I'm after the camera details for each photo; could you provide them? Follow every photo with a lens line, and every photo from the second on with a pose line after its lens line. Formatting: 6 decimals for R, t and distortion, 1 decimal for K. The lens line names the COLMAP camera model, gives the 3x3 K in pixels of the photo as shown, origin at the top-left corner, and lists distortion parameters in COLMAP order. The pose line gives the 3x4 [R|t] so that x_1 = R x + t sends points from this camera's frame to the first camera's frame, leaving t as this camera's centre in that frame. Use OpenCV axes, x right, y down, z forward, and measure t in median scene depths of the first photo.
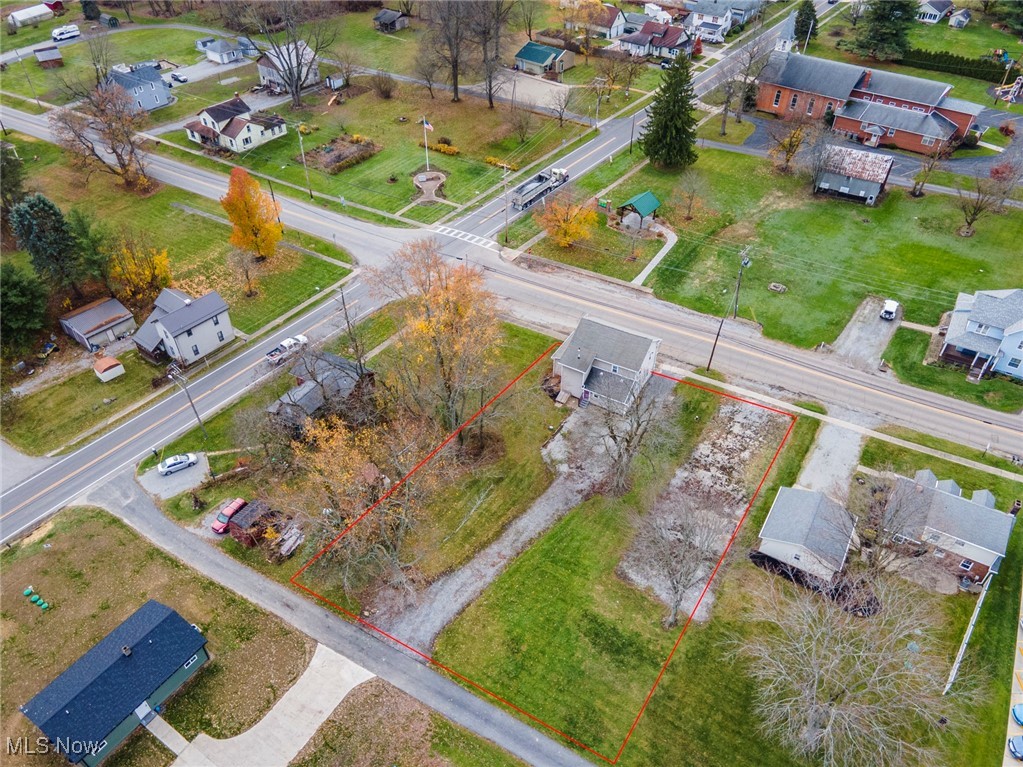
lens RADIAL K [[745.6, 0, 518.9], [0, 745.6, 387.4], [0, 0, 1]] dist [0.021079, 0.044947]
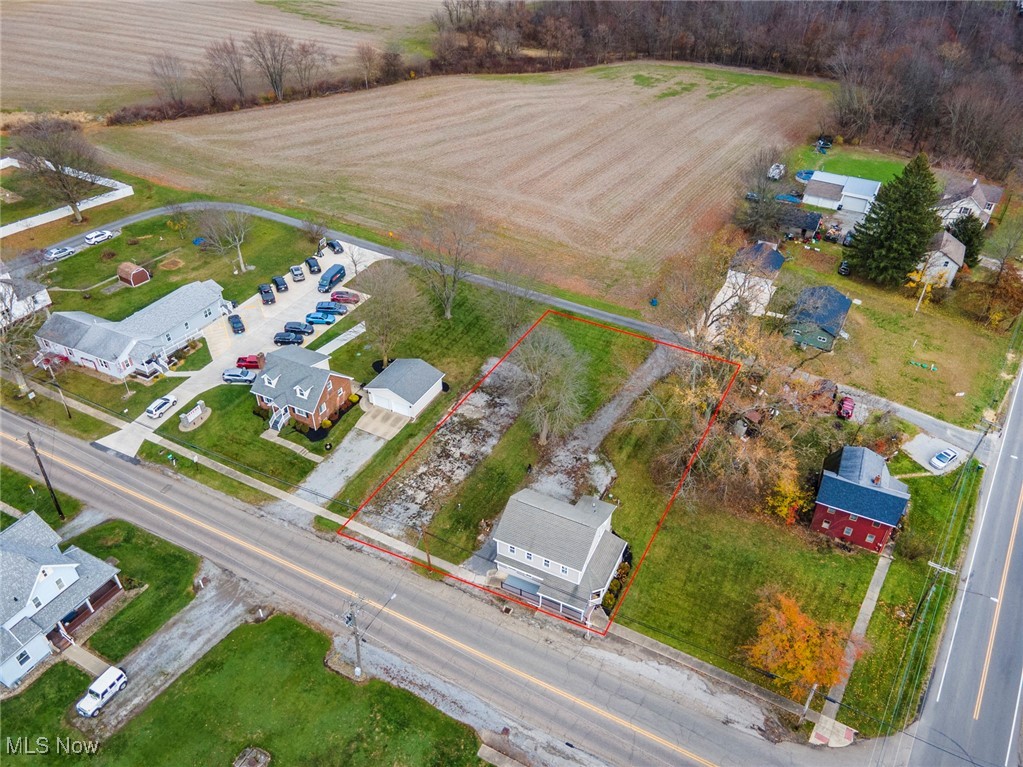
lens RADIAL K [[745.6, 0, 518.9], [0, 745.6, 387.4], [0, 0, 1]] dist [0.021079, 0.044947]
pose [[-0.997424, 0.022624, -0.068067, 0.174247], [-0.062151, 0.201149, 0.977587, -0.707972], [0.035808, 0.979299, -0.199225, 0.810049]]
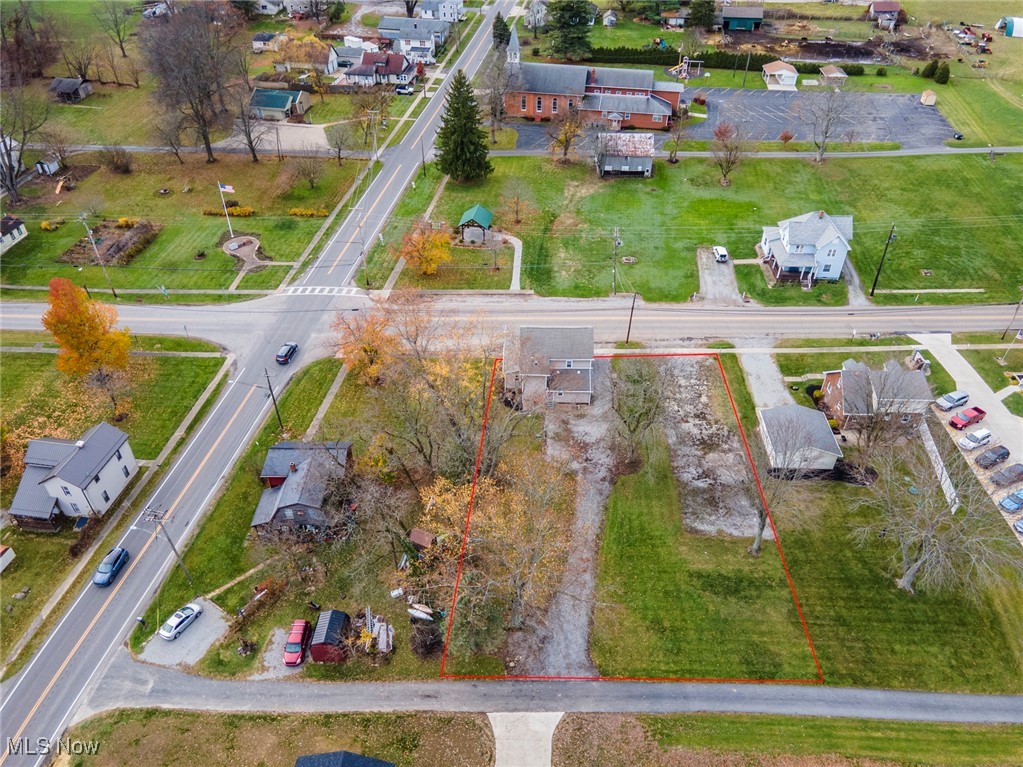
lens RADIAL K [[745.6, 0, 518.9], [0, 745.6, 387.4], [0, 0, 1]] dist [0.021079, 0.044947]
pose [[0.873012, -0.307146, 0.378828, -0.269431], [0.318987, 0.947190, 0.032855, -0.039740], [-0.368914, 0.092158, 0.924884, 0.039836]]
